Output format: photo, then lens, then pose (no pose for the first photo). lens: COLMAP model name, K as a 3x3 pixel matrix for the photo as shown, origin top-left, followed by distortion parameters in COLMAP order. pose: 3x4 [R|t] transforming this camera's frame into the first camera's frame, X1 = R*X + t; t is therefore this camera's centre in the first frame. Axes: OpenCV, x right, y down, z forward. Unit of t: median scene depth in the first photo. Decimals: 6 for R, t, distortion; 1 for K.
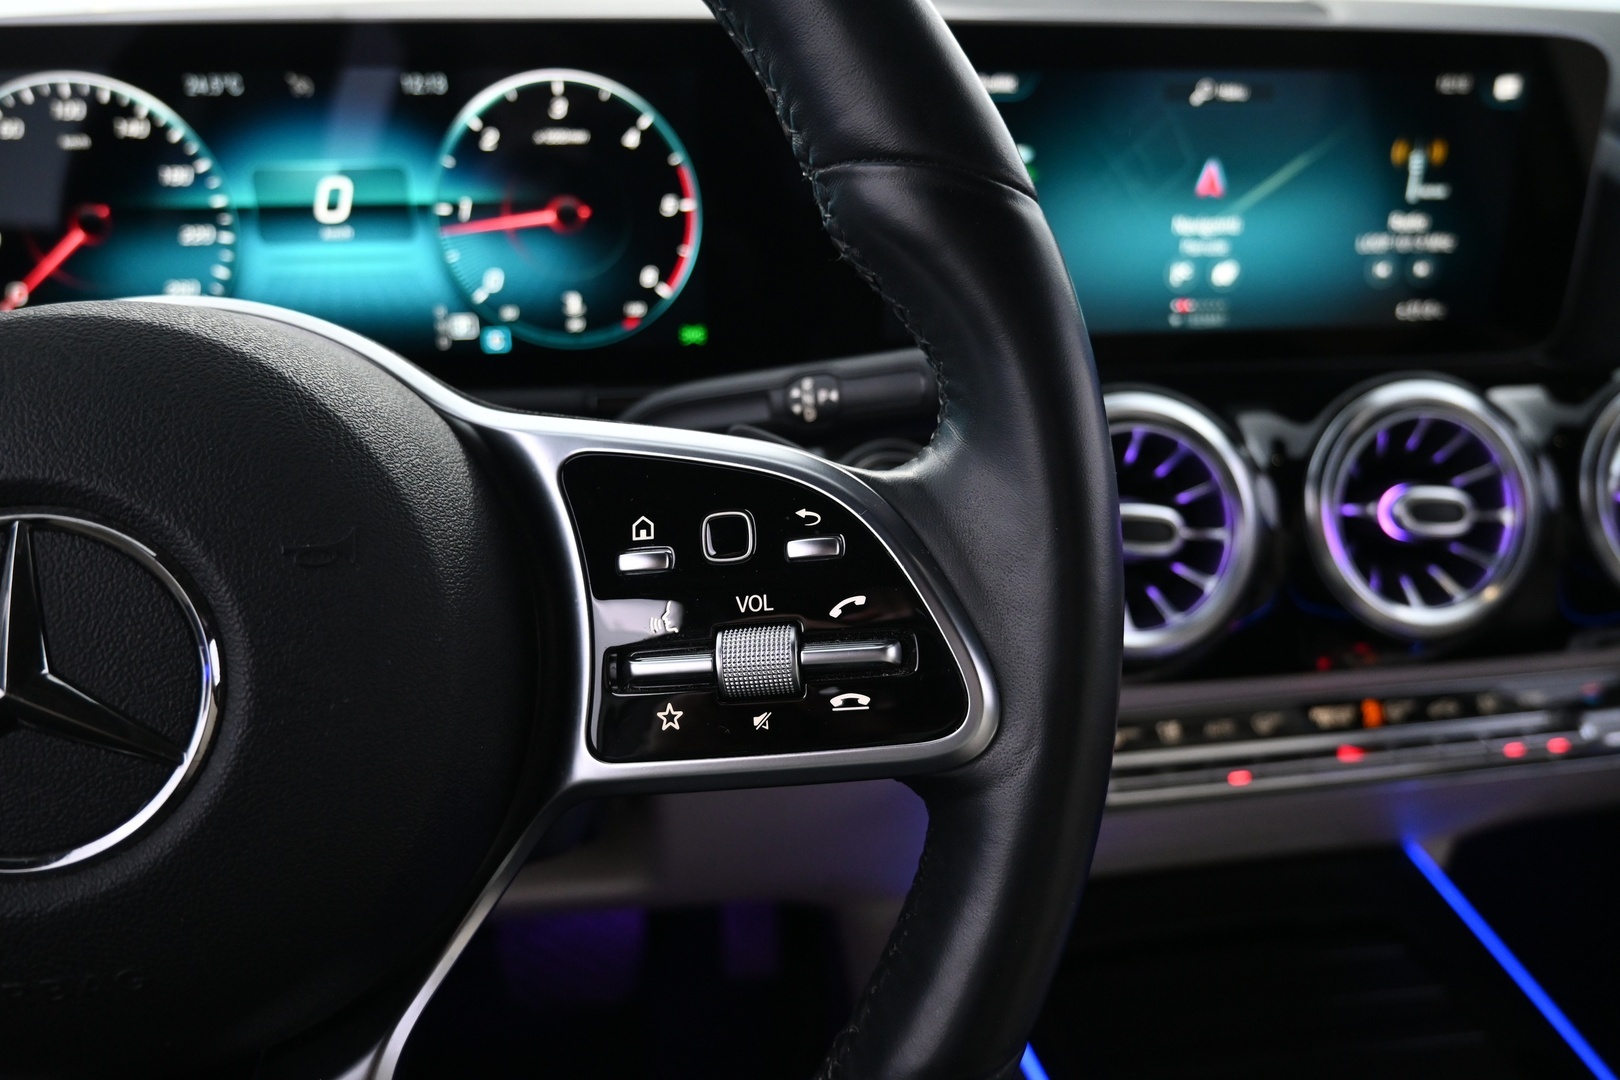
lens RADIAL K [[1121.1, 0, 813.5], [0, 1121.1, 544.6], [0, 0, 1]] dist [-0.001610, -0.001054]
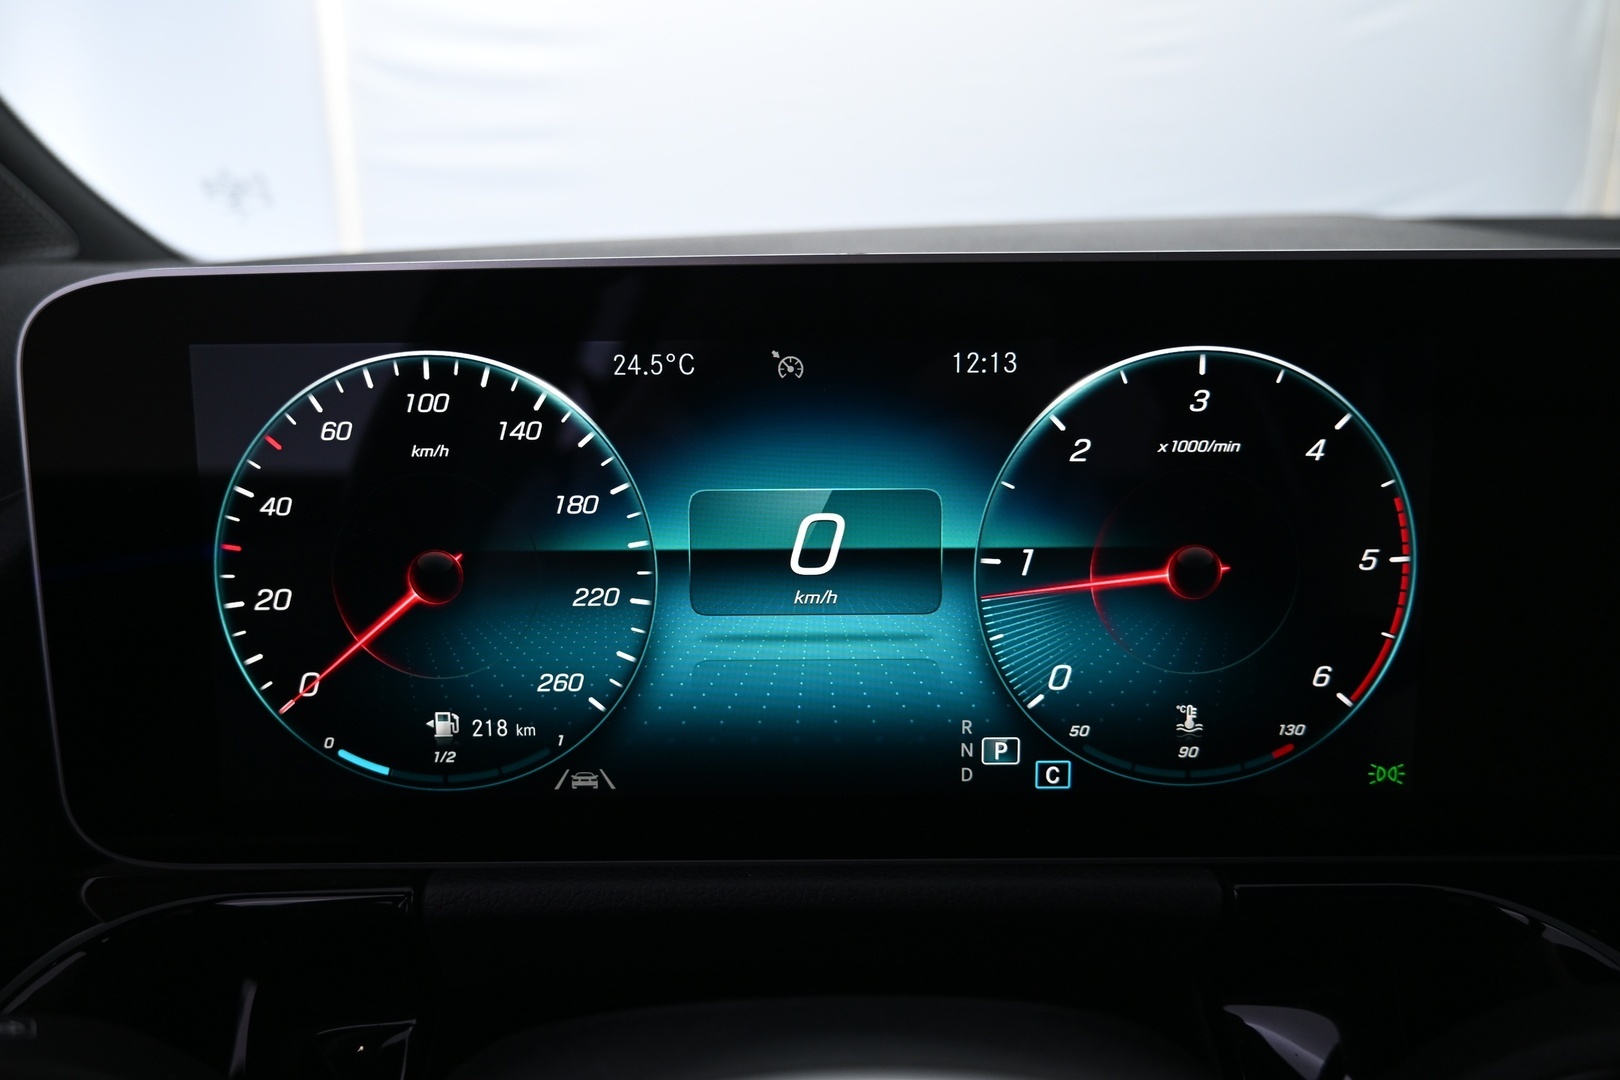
lens RADIAL K [[1121.1, 0, 817.4], [0, 1121.1, 588.2], [0, 0, 1]] dist [-0.001610, -0.001054]
pose [[0.991453, 0.025886, -0.127872, -0.350084], [-0.047819, 0.984012, -0.171562, -0.180751], [0.121386, 0.176210, 0.976839, 0.415790]]
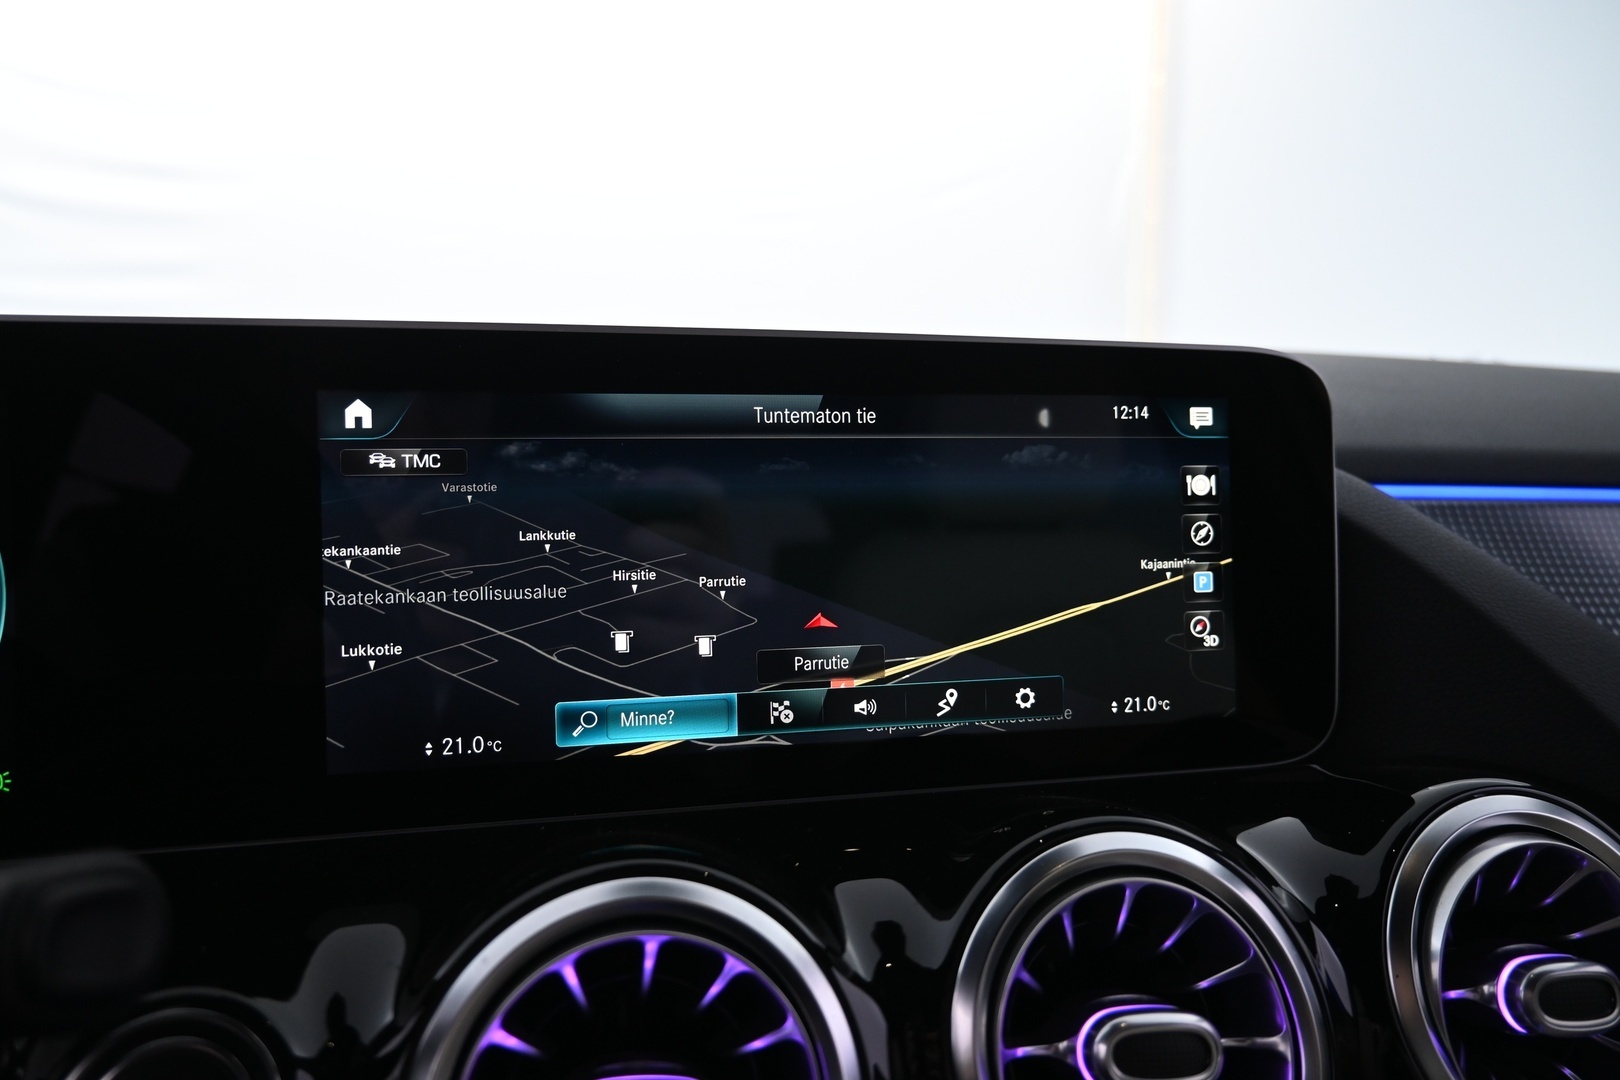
lens RADIAL K [[1121.1, 0, 812.2], [0, 1121.1, 532.8], [0, 0, 1]] dist [-0.001610, -0.001054]
pose [[0.995991, -0.011727, 0.088677, 0.316950], [0.038765, 0.950026, -0.309753, -0.116183], [-0.080613, 0.311949, 0.946673, 0.353564]]
